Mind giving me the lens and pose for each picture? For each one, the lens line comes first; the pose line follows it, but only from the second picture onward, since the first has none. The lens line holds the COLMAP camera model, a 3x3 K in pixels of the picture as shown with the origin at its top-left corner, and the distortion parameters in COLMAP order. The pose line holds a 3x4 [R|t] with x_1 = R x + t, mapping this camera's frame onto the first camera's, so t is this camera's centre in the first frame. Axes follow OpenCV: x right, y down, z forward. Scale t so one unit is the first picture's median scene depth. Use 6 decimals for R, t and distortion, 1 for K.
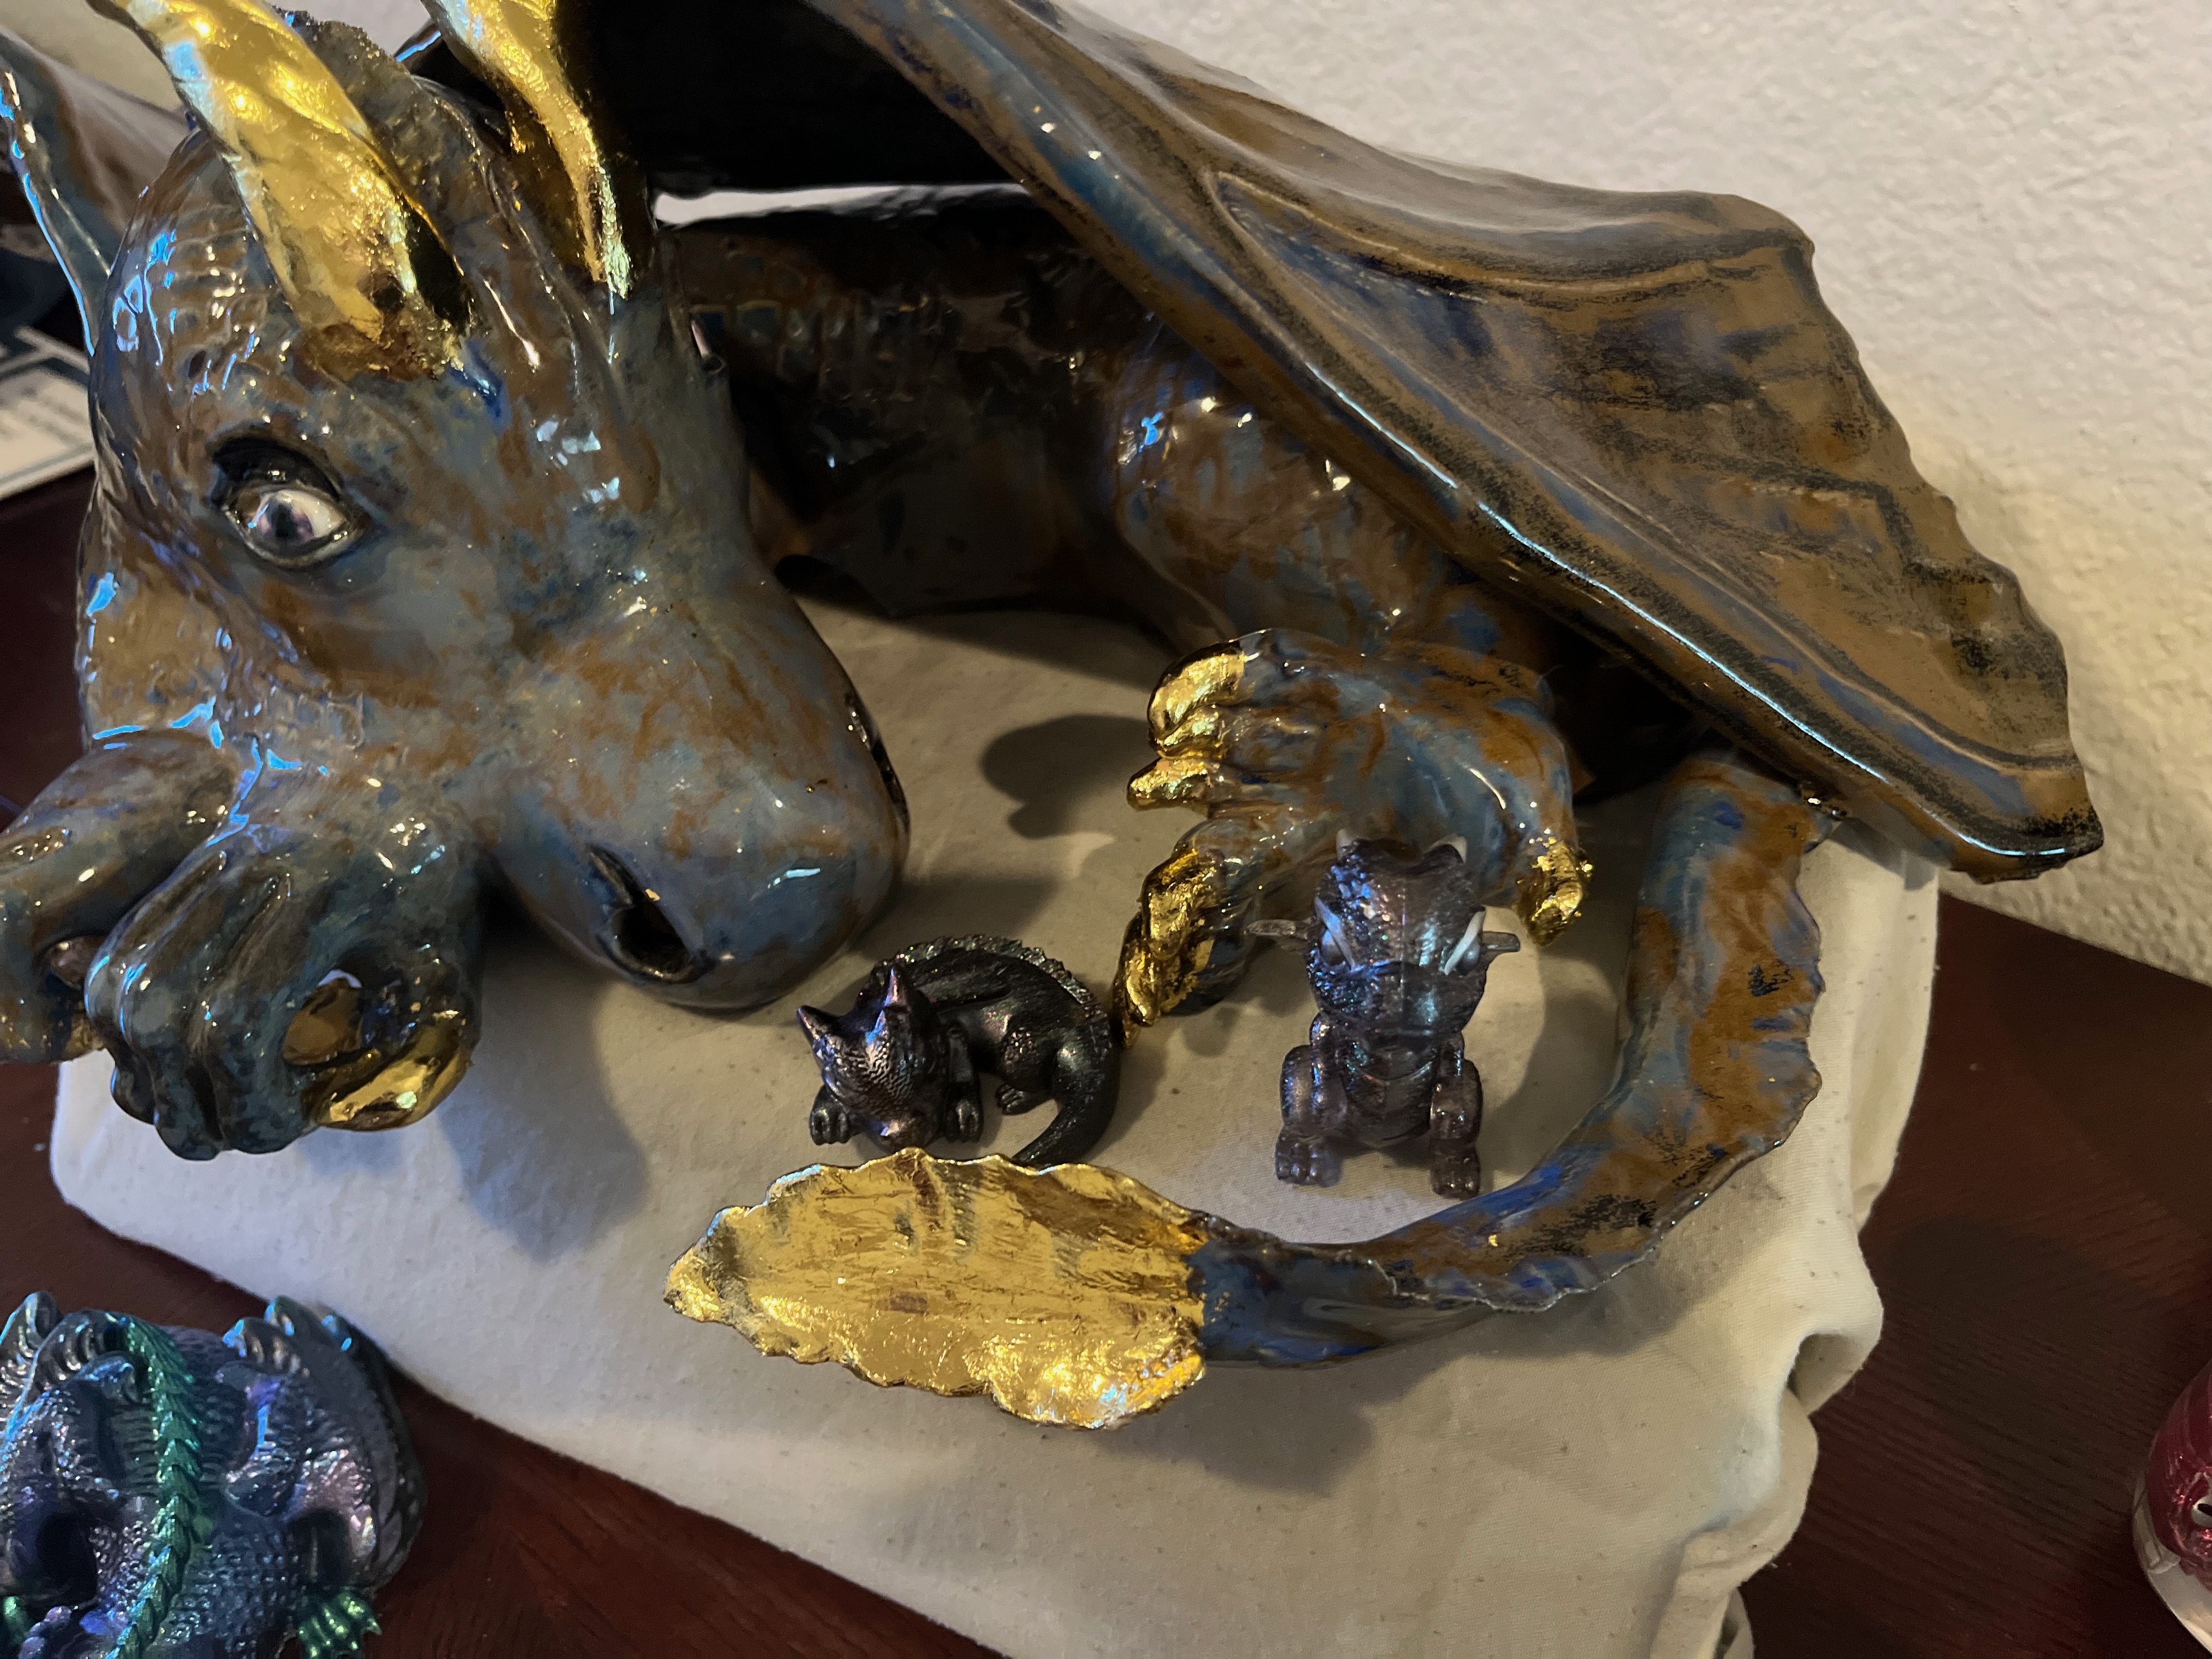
lens RADIAL K [[1663.2, 0, 1107.3], [0, 1663.2, 835.7], [0, 0, 1]] dist [0.023808, -0.065729]
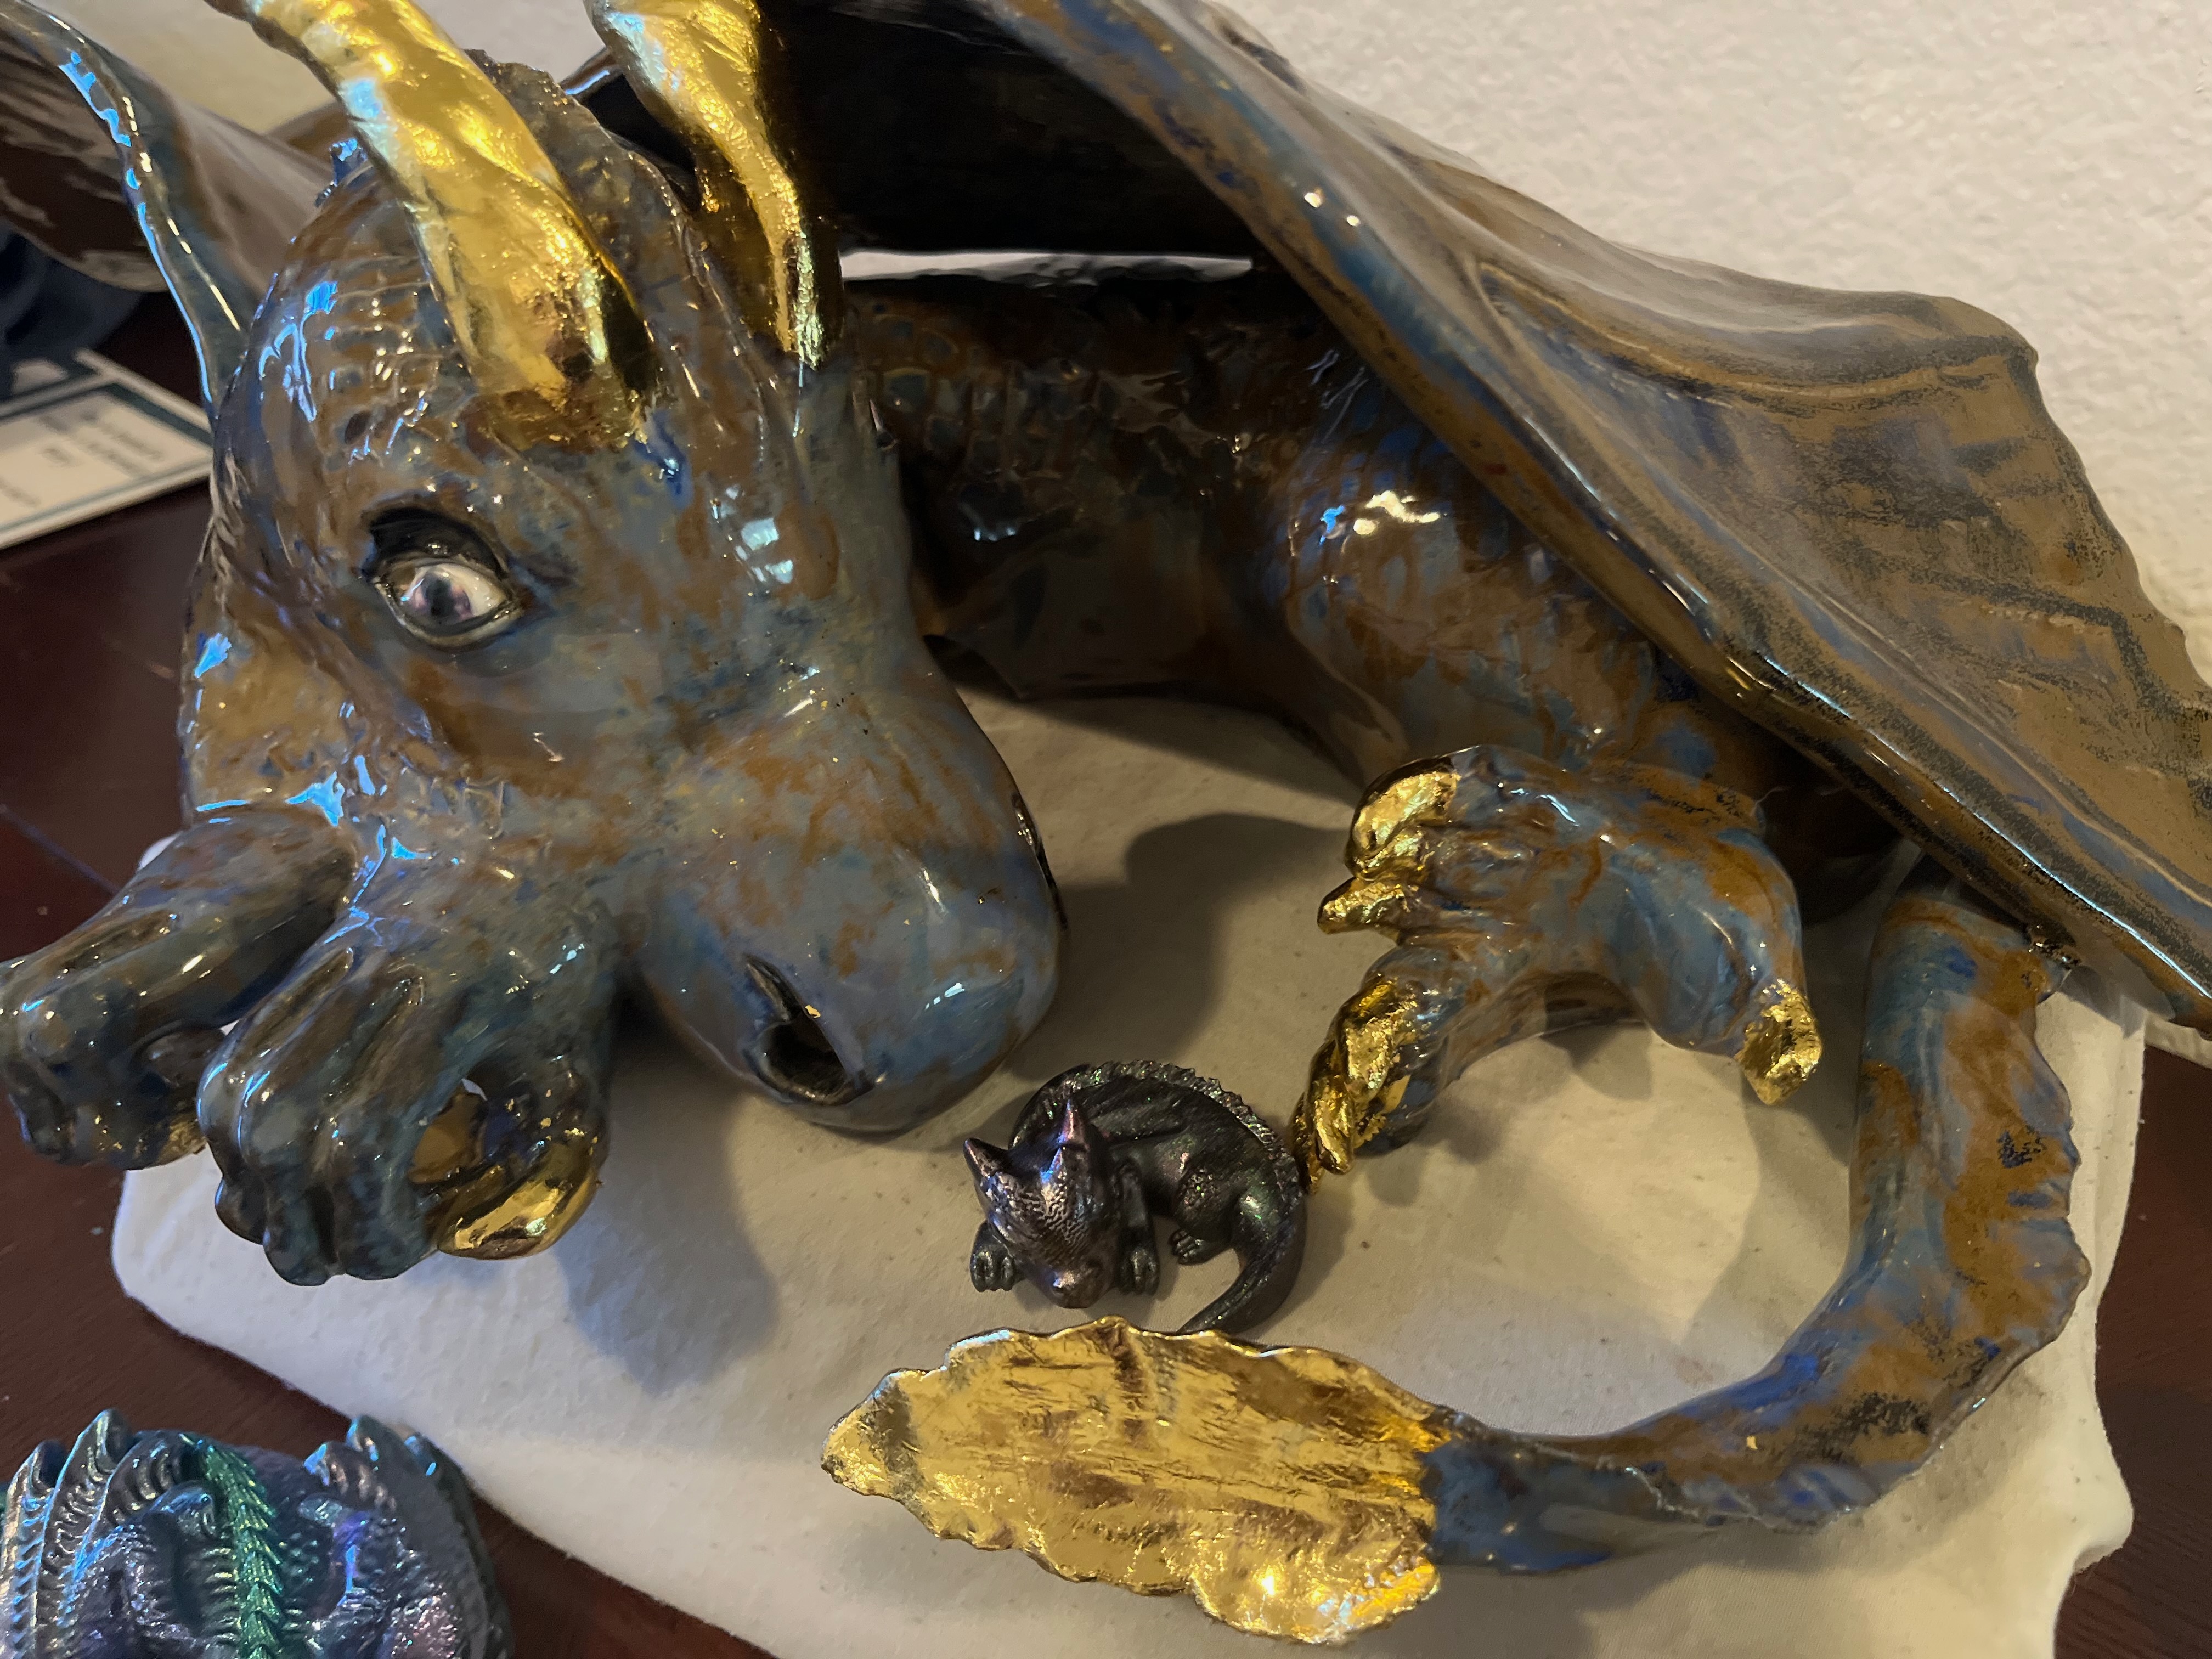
lens RADIAL K [[1663.2, 0, 1103.7], [0, 1663.2, 835.0], [0, 0, 1]] dist [0.023808, -0.065729]
pose [[0.999321, 0.036831, -0.000526, -0.112018], [-0.036830, 0.998896, -0.029154, -0.040297], [-0.000548, 0.029154, 0.999575, 0.073353]]
